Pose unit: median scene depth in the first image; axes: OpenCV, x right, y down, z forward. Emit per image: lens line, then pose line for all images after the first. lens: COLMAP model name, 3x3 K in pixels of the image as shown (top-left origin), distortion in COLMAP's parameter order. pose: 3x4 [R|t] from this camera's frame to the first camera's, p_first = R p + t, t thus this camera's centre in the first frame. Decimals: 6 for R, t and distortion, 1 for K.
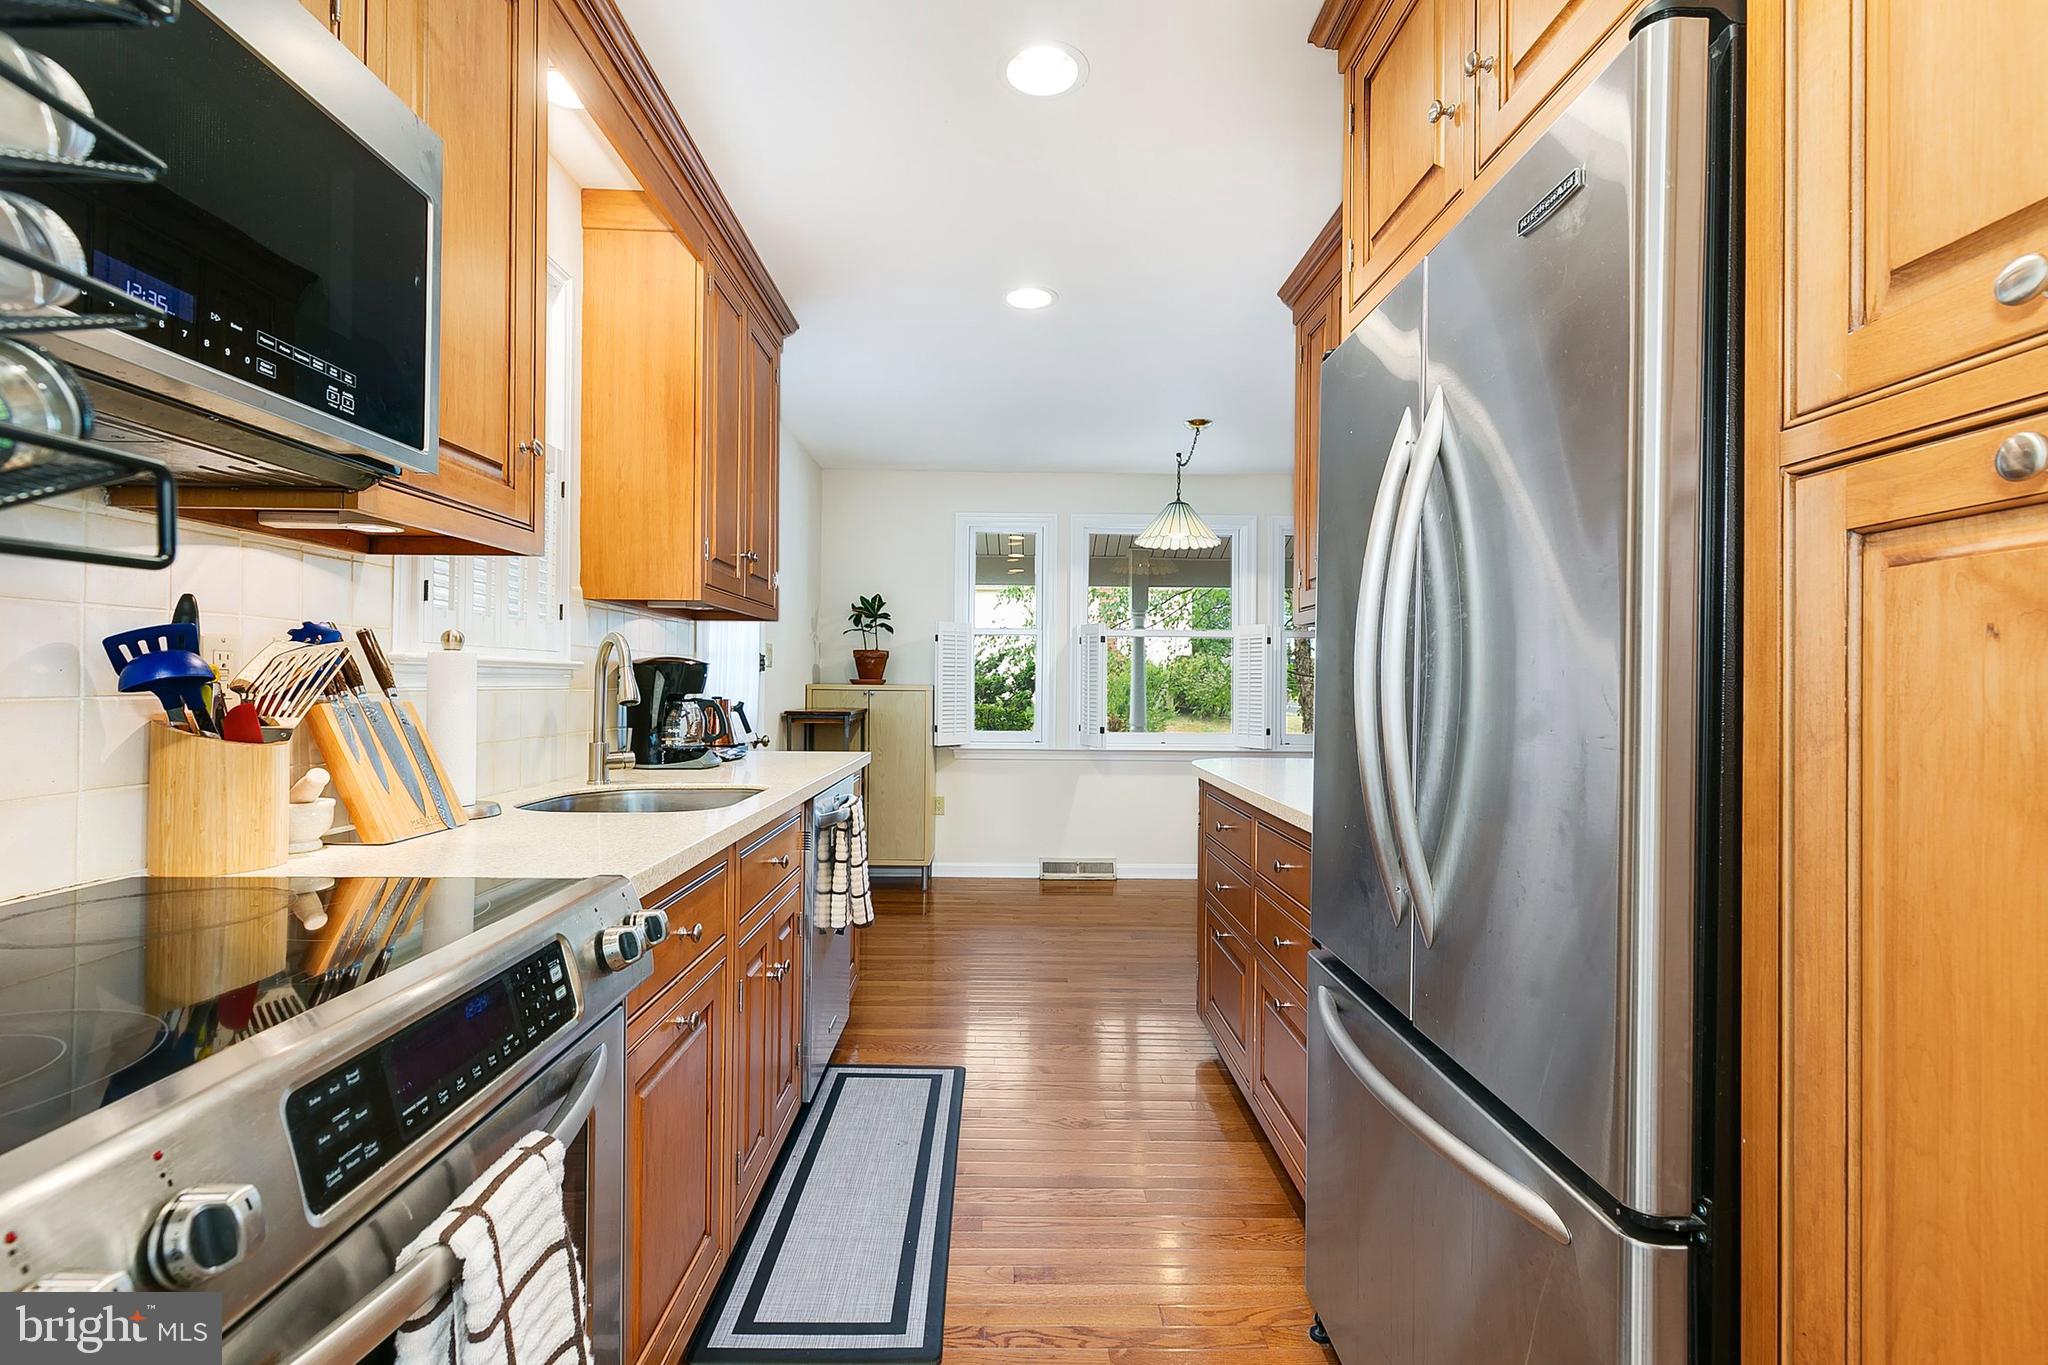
lens RADIAL K [[930.3, 0, 1022.6], [0, 930.3, 677.4], [0, 0, 1]] dist [0.006042, -0.001061]
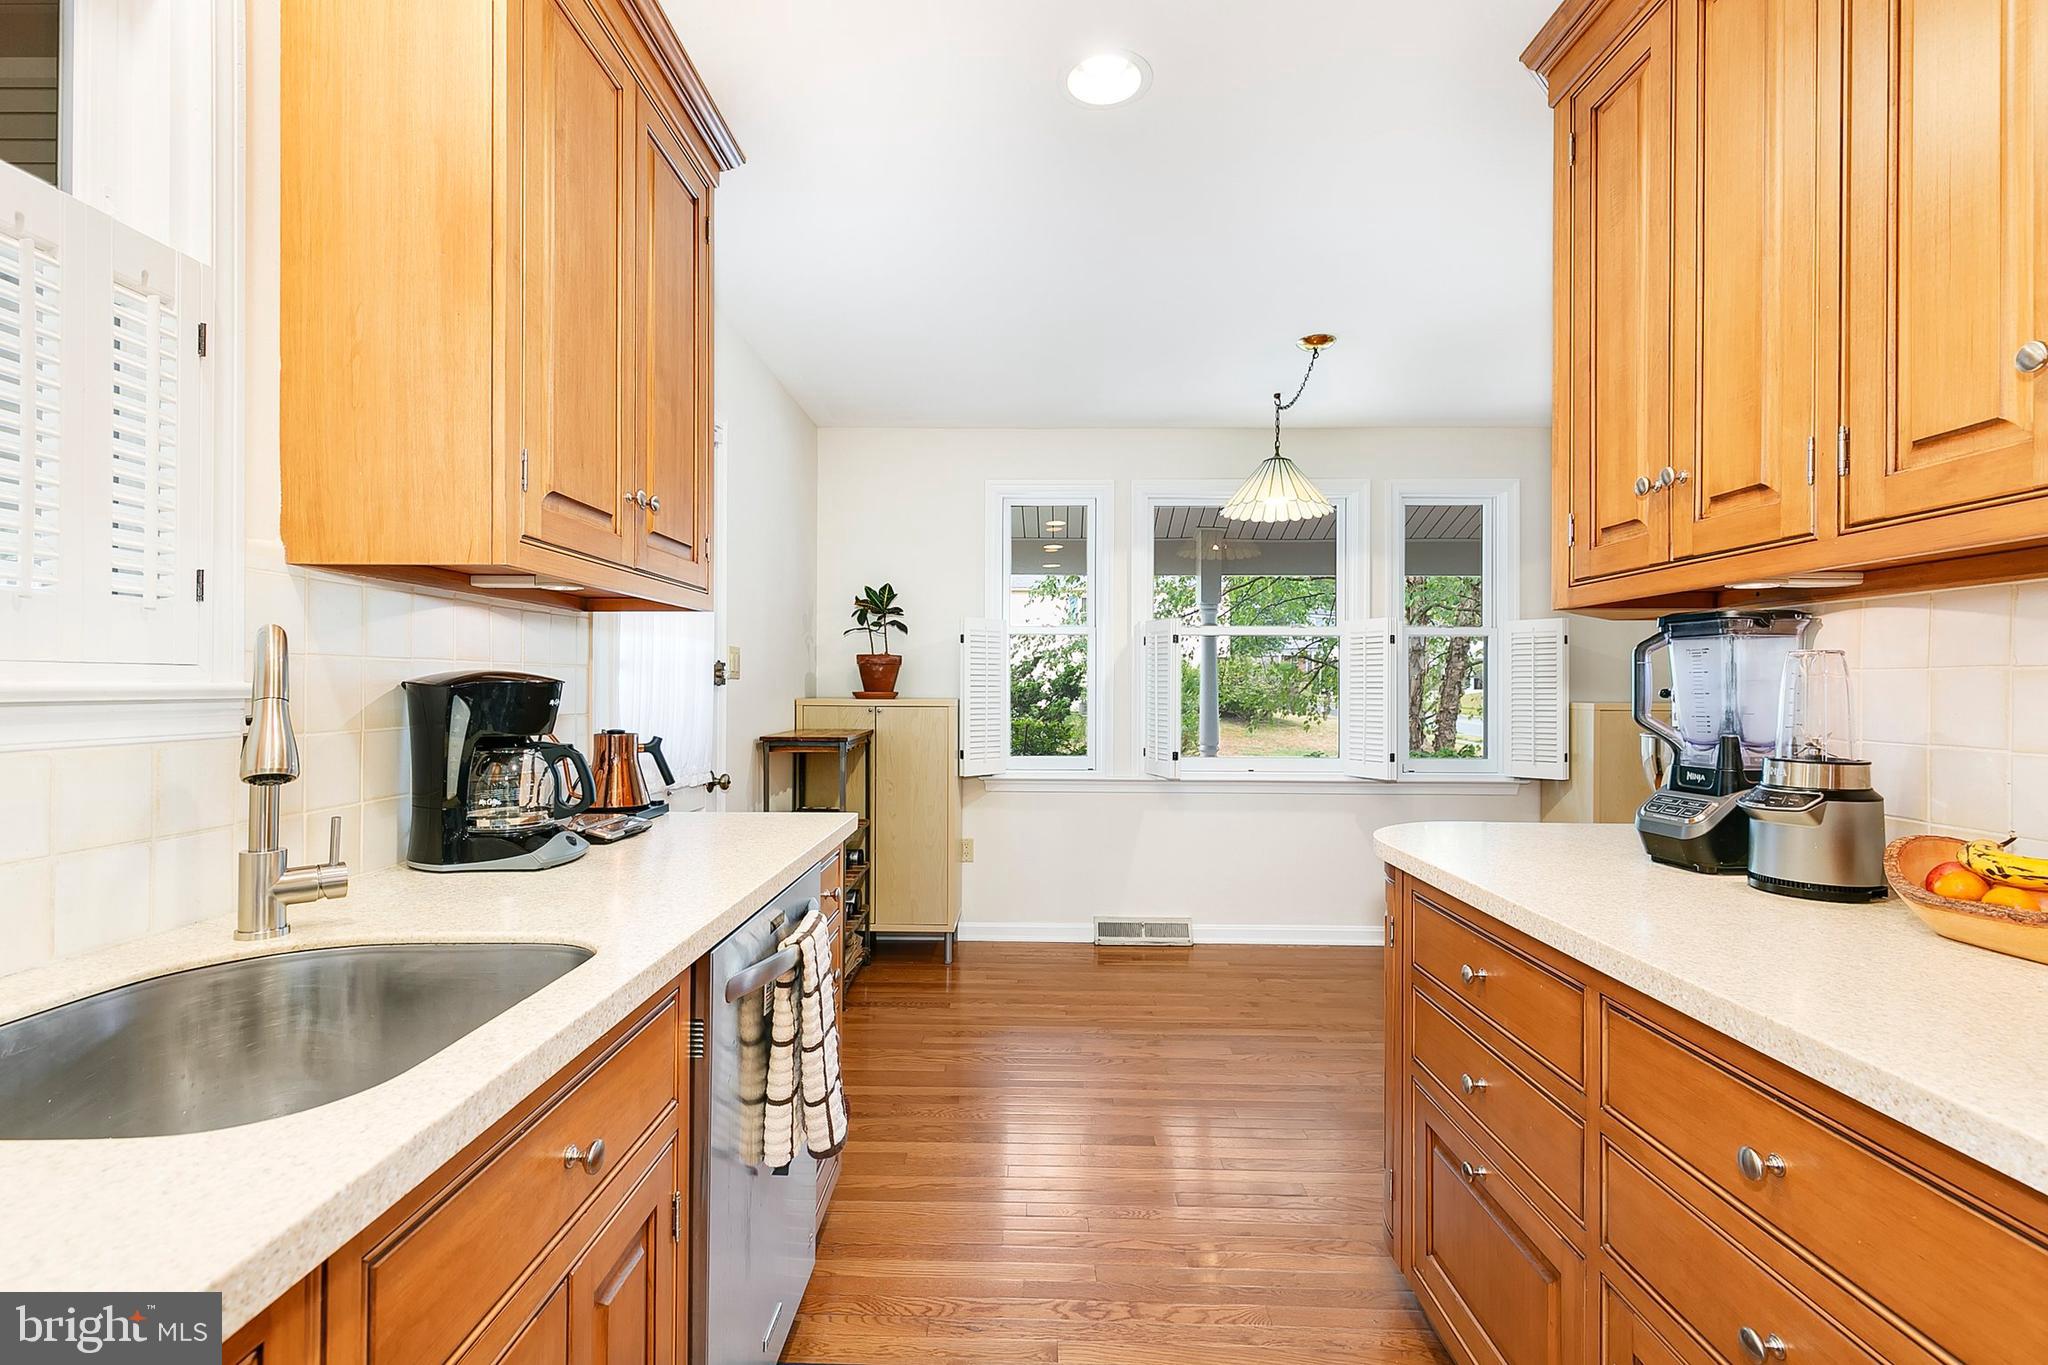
lens RADIAL K [[930.3, 0, 1022.6], [0, 930.3, 677.4], [0, 0, 1]] dist [0.006042, -0.001061]
pose [[0.999480, -0.005772, -0.031734, -0.030636], [0.005690, 0.999980, -0.002661, -0.013284], [0.031748, 0.002479, 0.999493, 0.397405]]
